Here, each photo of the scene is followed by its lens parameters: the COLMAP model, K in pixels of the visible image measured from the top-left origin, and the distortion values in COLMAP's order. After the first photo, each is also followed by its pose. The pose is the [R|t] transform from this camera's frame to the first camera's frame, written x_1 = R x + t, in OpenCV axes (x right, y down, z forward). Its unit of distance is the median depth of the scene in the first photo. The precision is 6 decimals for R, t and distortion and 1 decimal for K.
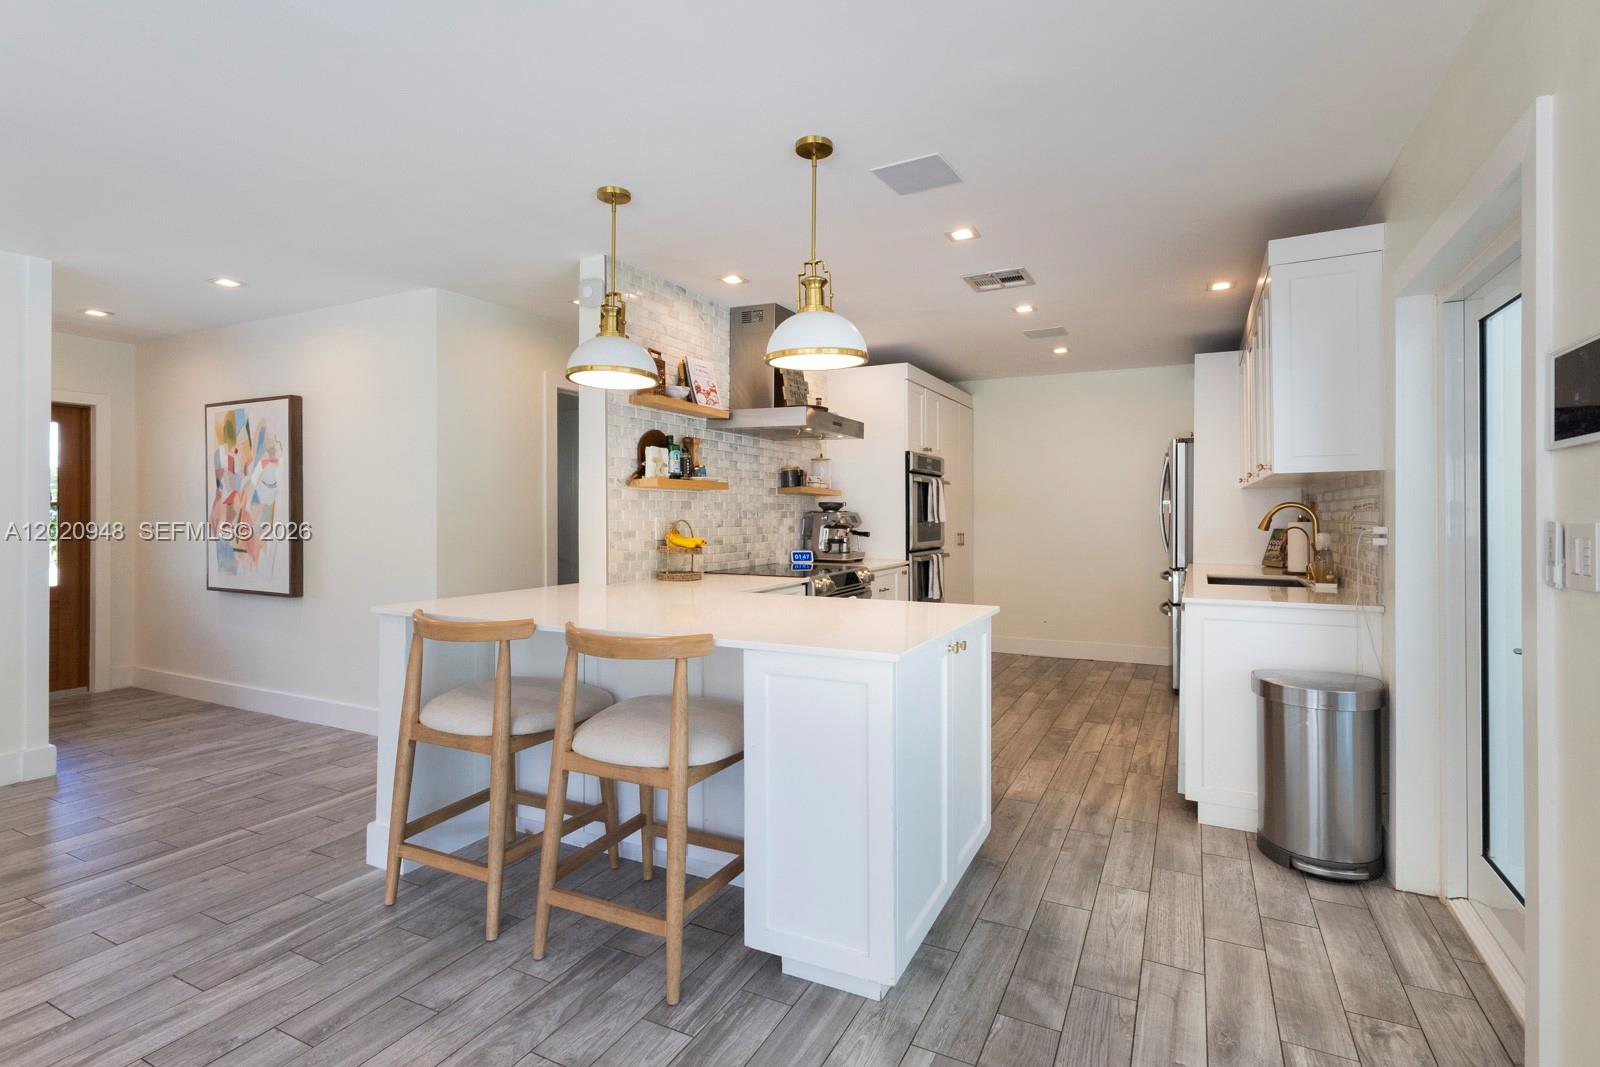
lens RADIAL K [[752.0, 0, 752.7], [0, 752.0, 510.5], [0, 0, 1]] dist [0.017036, -0.000248]
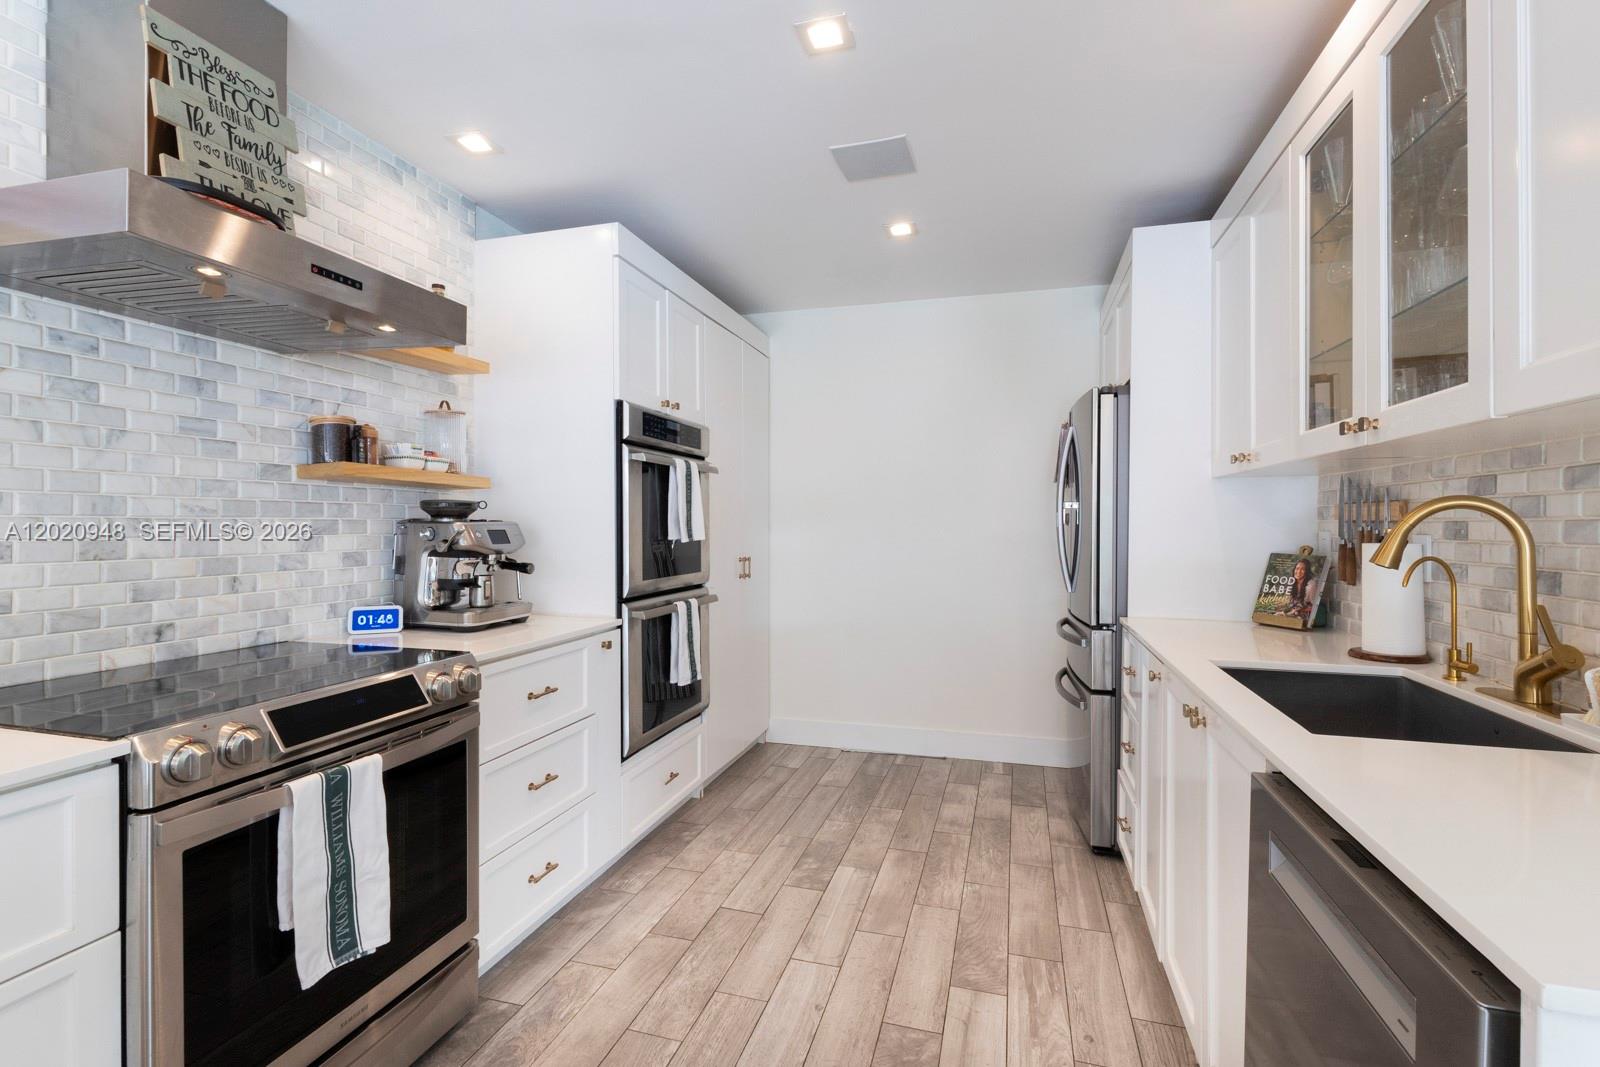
lens RADIAL K [[752.0, 0, 806.3], [0, 752.0, 529.5], [0, 0, 1]] dist [0.017036, -0.000248]
pose [[0.962526, -0.001102, 0.271187, 0.190551], [-0.001628, 0.999950, 0.009843, 0.002064], [-0.271185, -0.009916, 0.962476, 0.484625]]
